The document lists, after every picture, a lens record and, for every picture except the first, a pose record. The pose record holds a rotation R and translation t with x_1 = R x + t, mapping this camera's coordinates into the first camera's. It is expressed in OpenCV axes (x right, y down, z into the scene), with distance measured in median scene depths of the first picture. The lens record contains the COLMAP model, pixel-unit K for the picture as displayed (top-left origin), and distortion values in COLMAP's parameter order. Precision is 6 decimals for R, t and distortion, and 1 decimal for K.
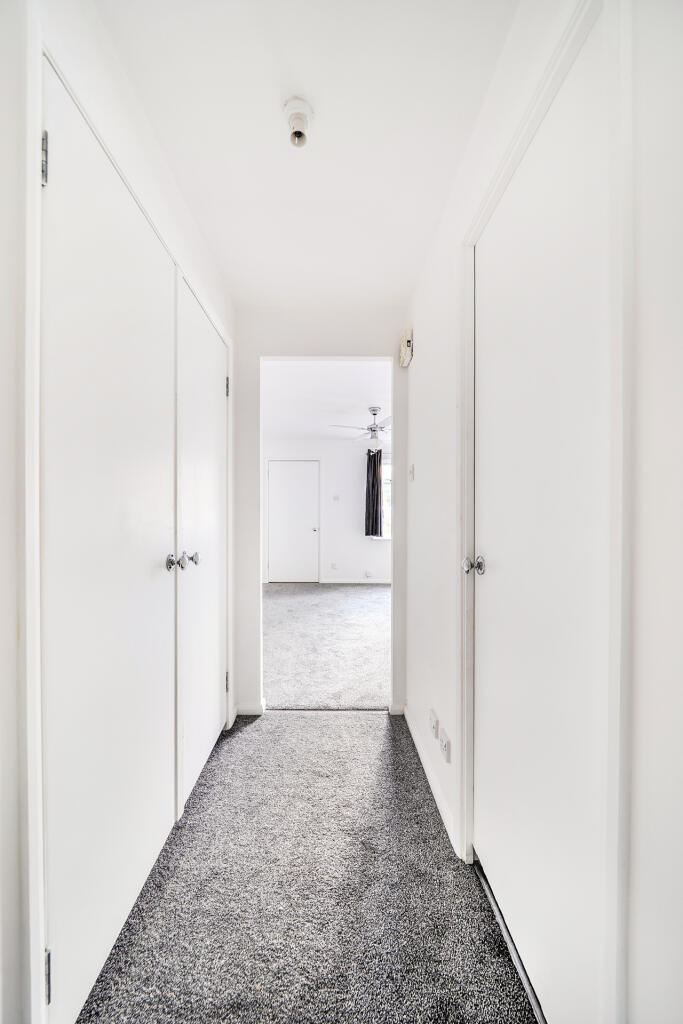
lens RADIAL K [[382.8, 0, 338.4], [0, 382.8, 515.2], [0, 0, 1]] dist [-0.002708, -0.000640]
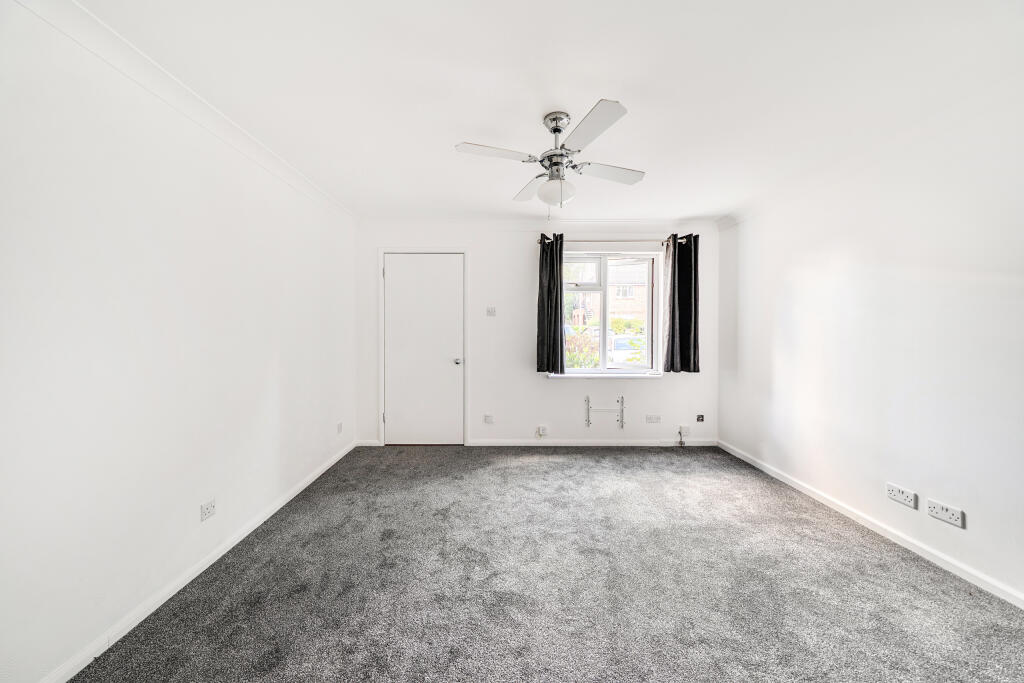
lens RADIAL K [[382.8, 0, 514.0], [0, 382.8, 335.3], [0, 0, 1]] dist [-0.002708, -0.000640]
pose [[0.999960, -0.001800, 0.008809, 0.027087], [0.001696, 0.999928, 0.011849, -0.013690], [-0.008830, -0.011834, 0.999891, 0.372003]]
